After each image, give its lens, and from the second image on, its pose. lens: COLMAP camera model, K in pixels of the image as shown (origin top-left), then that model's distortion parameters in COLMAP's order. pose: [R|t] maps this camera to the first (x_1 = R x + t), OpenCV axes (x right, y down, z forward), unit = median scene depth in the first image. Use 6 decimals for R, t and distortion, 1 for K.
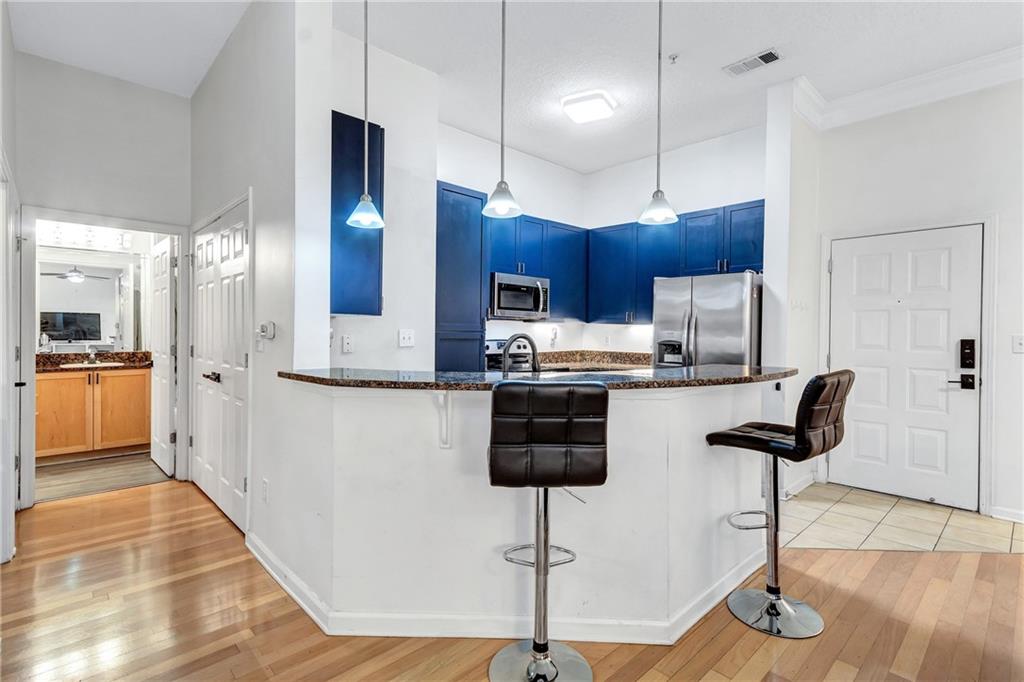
lens RADIAL K [[493.2, 0, 510.6], [0, 493.2, 333.4], [0, 0, 1]] dist [0.003015, 0.000787]
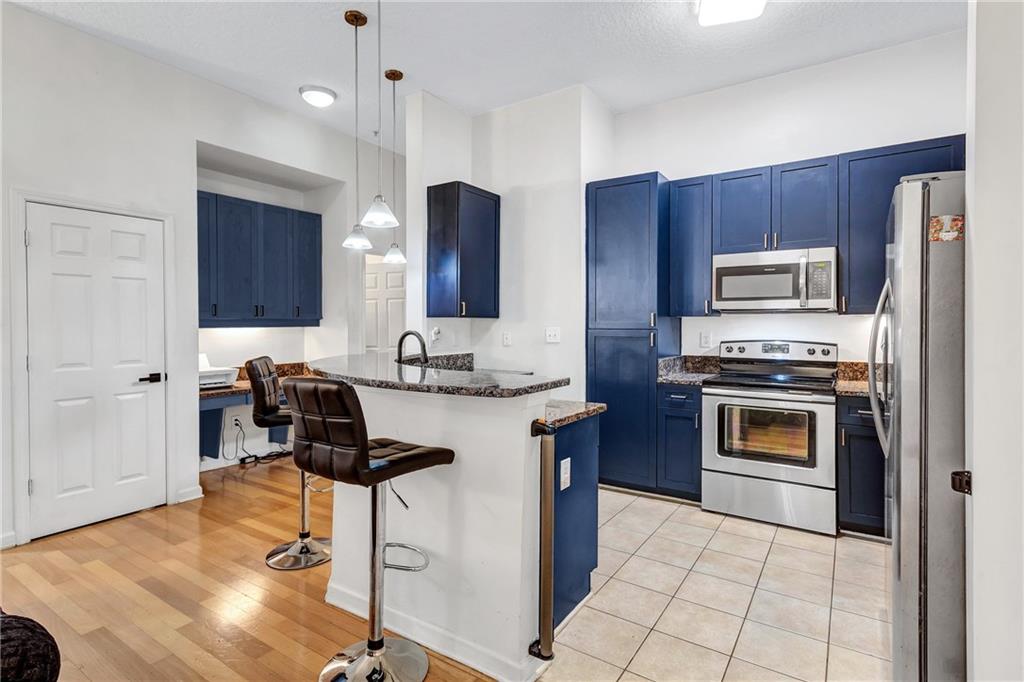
lens RADIAL K [[493.2, 0, 510.6], [0, 493.2, 333.4], [0, 0, 1]] dist [0.003015, 0.000787]
pose [[0.210770, 0.007057, -0.977510, 0.805552], [-0.001230, 0.999975, 0.006954, -0.001842], [0.977535, -0.000263, 0.210773, 0.598486]]
